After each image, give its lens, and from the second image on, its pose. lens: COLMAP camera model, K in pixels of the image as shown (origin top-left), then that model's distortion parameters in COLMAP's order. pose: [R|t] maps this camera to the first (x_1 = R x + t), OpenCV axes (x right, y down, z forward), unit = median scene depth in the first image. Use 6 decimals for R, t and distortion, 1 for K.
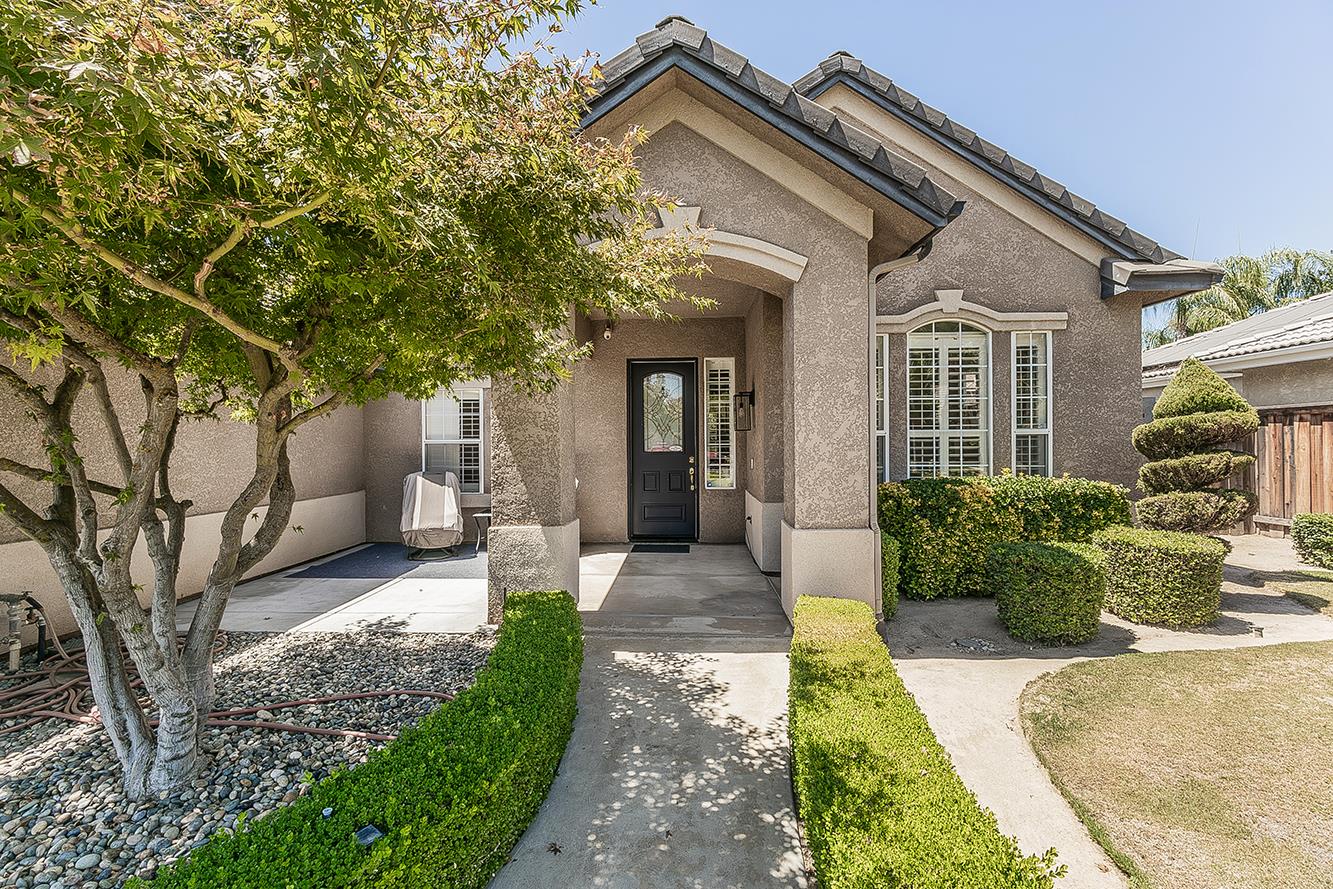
lens RADIAL K [[557.2, 0, 666.5], [0, 557.2, 444.5], [0, 0, 1]] dist [0.004641, 0.000475]
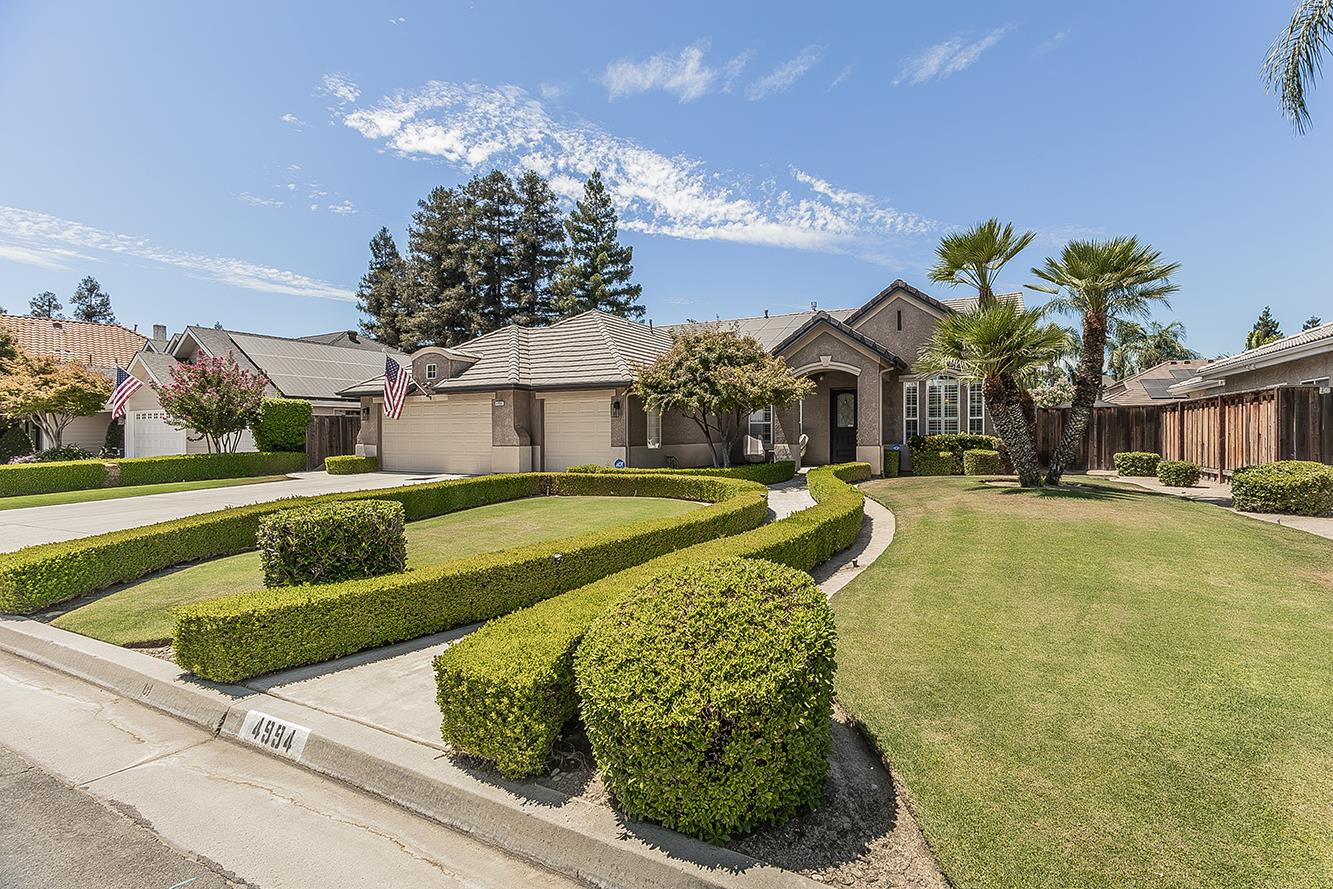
lens RADIAL K [[559.0, 0, 735.5], [0, 559.0, 436.2], [0, 0, 1]] dist [0.007163, -0.000658]
pose [[0.929983, 0.007437, -0.367527, 0.570577], [-0.004870, 0.999957, 0.007911, 0.046671], [0.367570, -0.005567, 0.929979, -1.811868]]
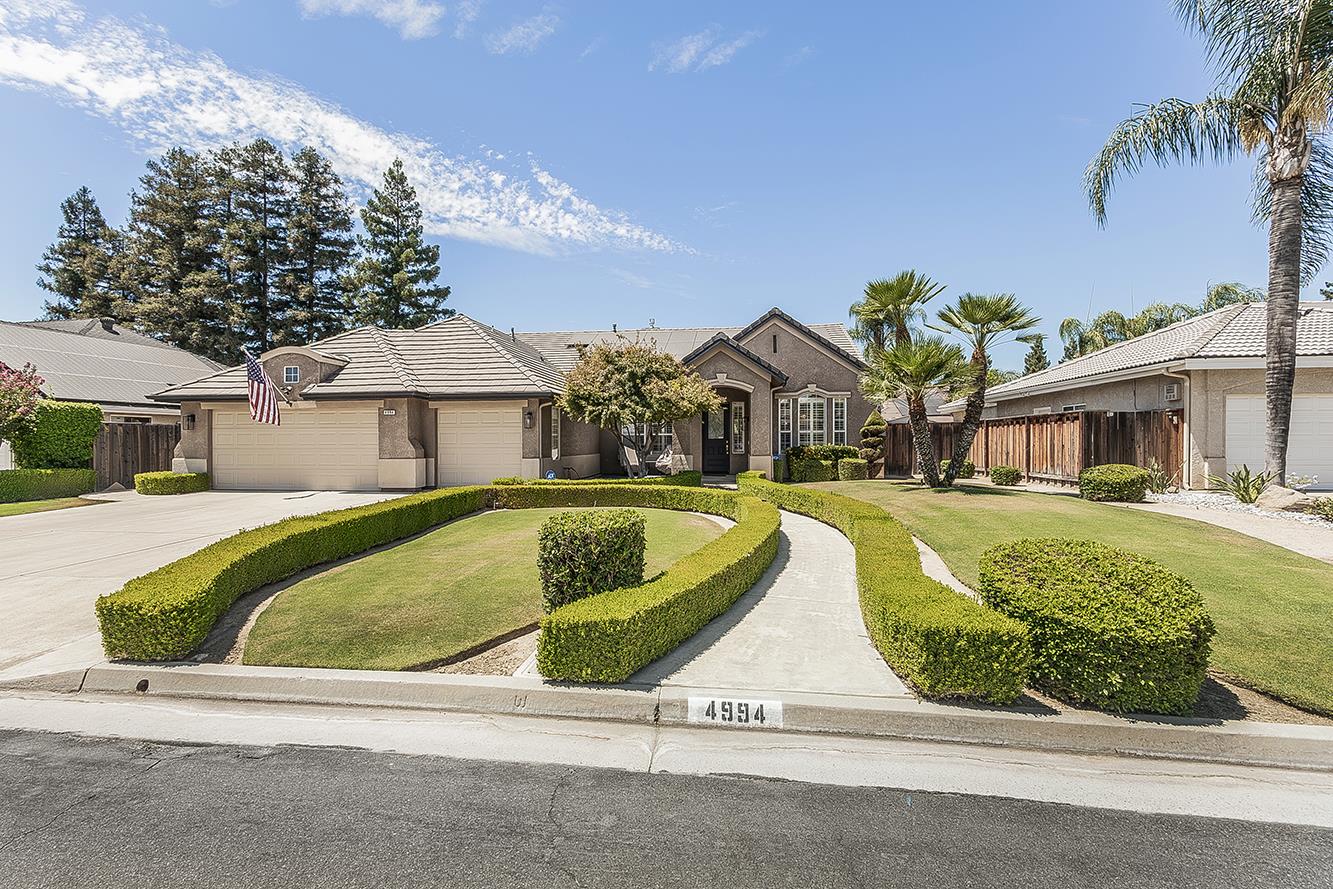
lens RADIAL K [[557.2, 0, 666.5], [0, 557.2, 444.5], [0, 0, 1]] dist [0.004641, 0.000475]
pose [[0.996470, 0.004907, -0.083801, -0.022890], [-0.004833, 0.999988, 0.001086, 0.049502], [0.083806, -0.000678, 0.996482, -2.064383]]
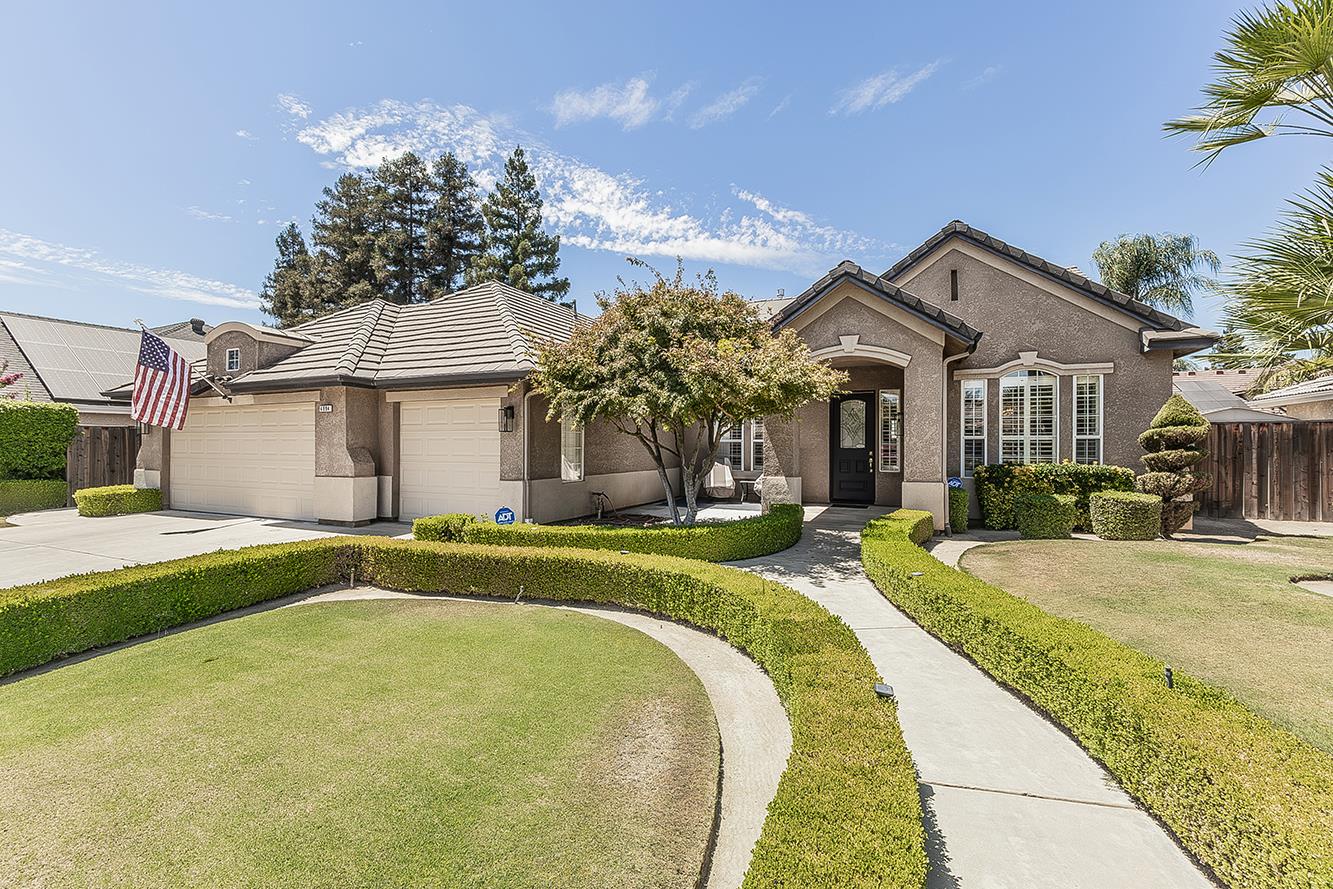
lens RADIAL K [[557.2, 0, 666.5], [0, 557.2, 444.5], [0, 0, 1]] dist [0.004641, 0.000475]
pose [[0.929214, 0.010181, -0.369401, 0.120638], [-0.012187, 0.999921, -0.003098, 0.018399], [0.369341, 0.007380, 0.929265, -0.944548]]
